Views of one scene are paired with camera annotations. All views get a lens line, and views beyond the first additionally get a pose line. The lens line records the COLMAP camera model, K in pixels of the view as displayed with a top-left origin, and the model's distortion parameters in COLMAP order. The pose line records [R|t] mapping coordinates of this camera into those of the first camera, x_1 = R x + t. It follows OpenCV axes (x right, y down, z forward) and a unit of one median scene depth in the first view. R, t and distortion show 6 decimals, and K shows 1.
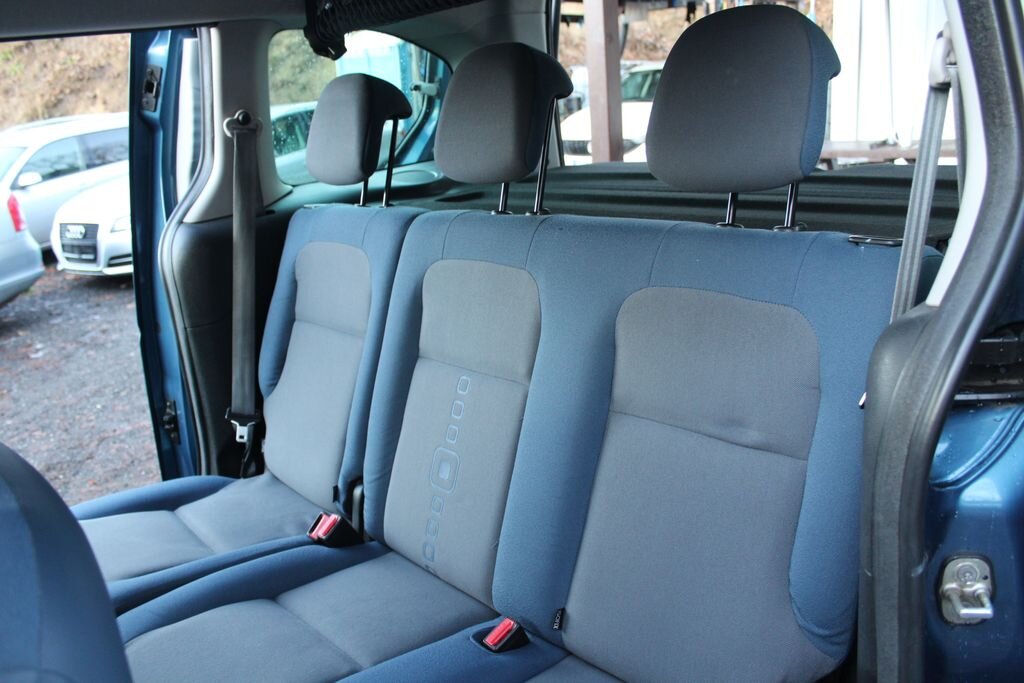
lens RADIAL K [[842.8, 0, 514.2], [0, 842.8, 351.2], [0, 0, 1]] dist [-0.173616, 0.156567]
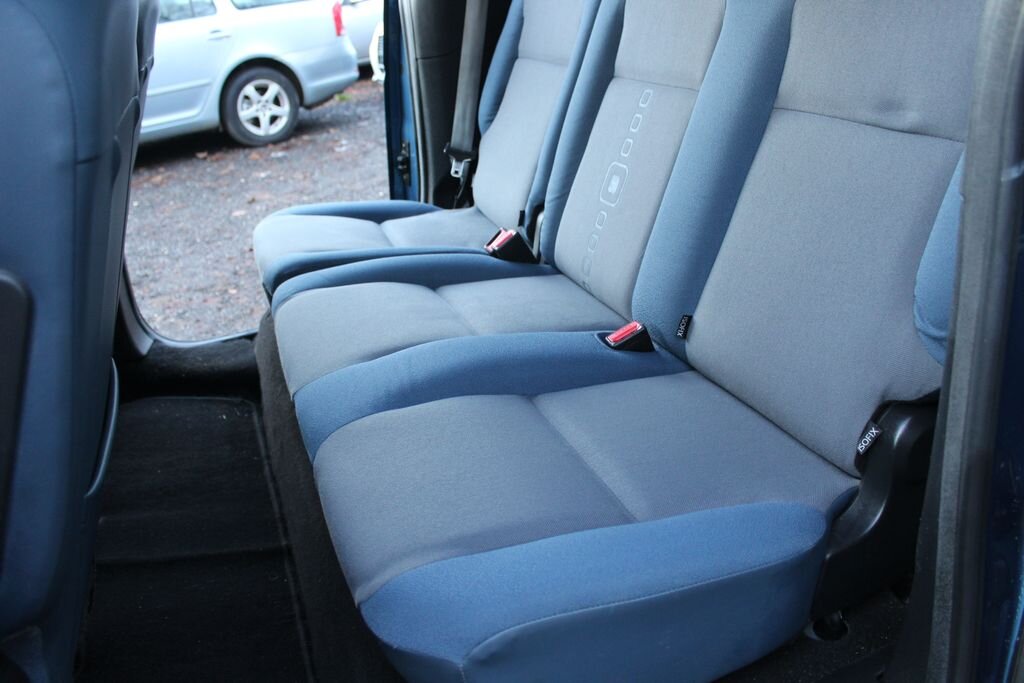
lens RADIAL K [[842.8, 0, 514.2], [0, 842.8, 351.2], [0, 0, 1]] dist [-0.173616, 0.156567]
pose [[0.929229, 0.179714, -0.322855, 0.116170], [-0.126051, 0.975517, 0.180215, 0.126209], [0.347338, -0.126765, 0.929132, 0.025687]]
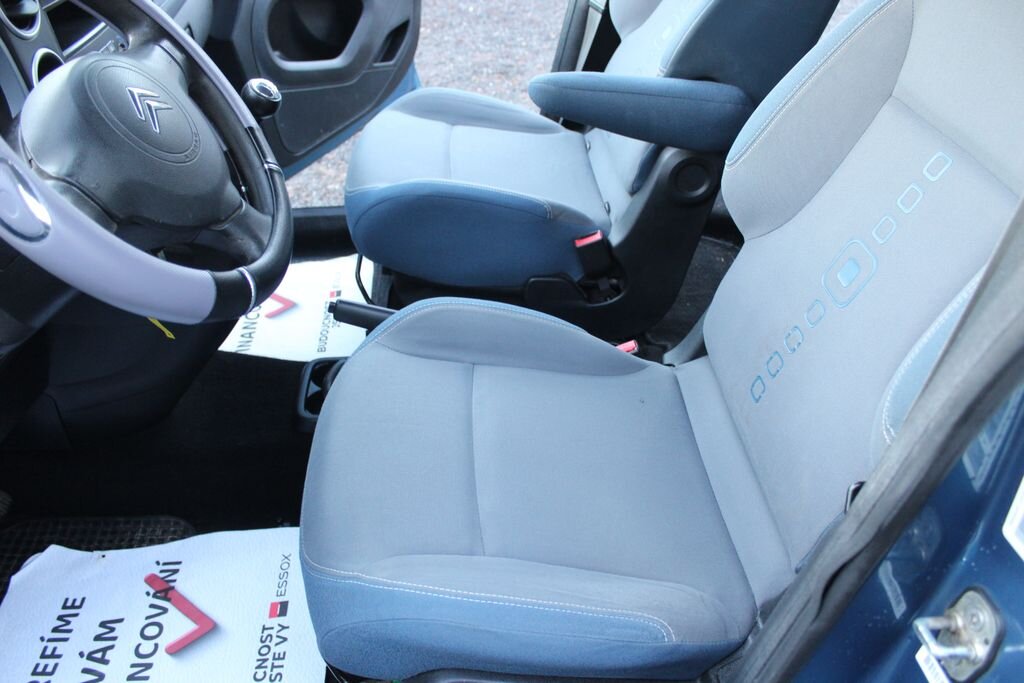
lens RADIAL K [[842.8, 0, 514.2], [0, 842.8, 351.2], [0, 0, 1]] dist [-0.173616, 0.156567]
pose [[0.776852, 0.456448, -0.433770, -0.186910], [-0.259731, 0.859817, 0.439608, 0.118555], [0.573621, -0.228847, 0.786504, -0.224503]]
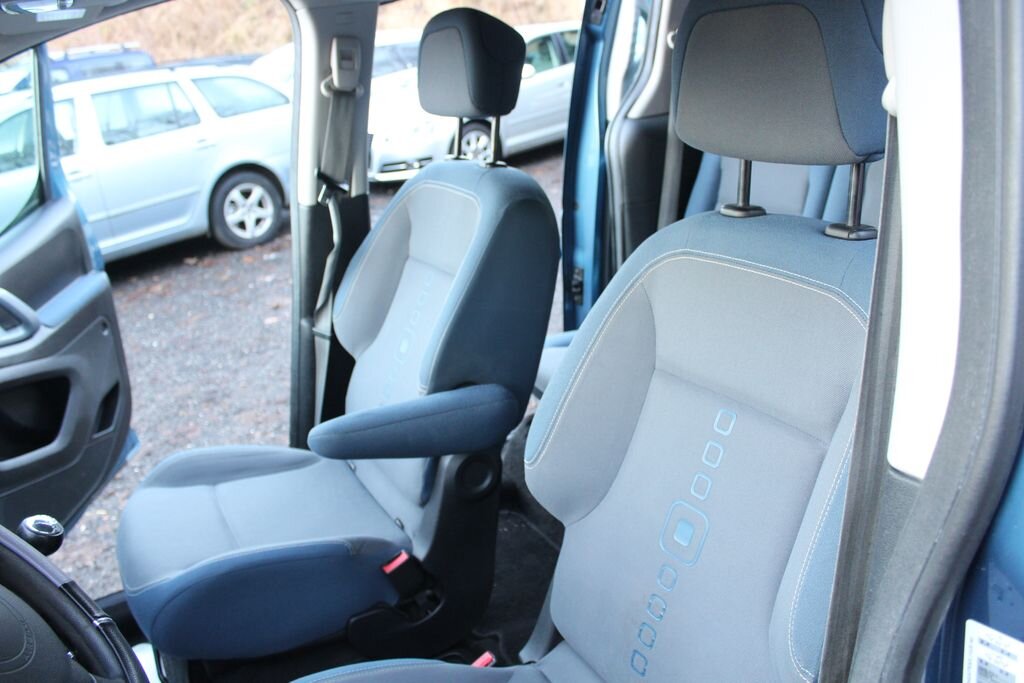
lens RADIAL K [[842.8, 0, 514.2], [0, 842.8, 351.2], [0, 0, 1]] dist [-0.173616, 0.156567]
pose [[0.972740, 0.077724, -0.218486, -0.262333], [-0.058664, 0.993991, 0.092418, 0.081923], [0.224356, -0.077082, 0.971454, -0.254717]]
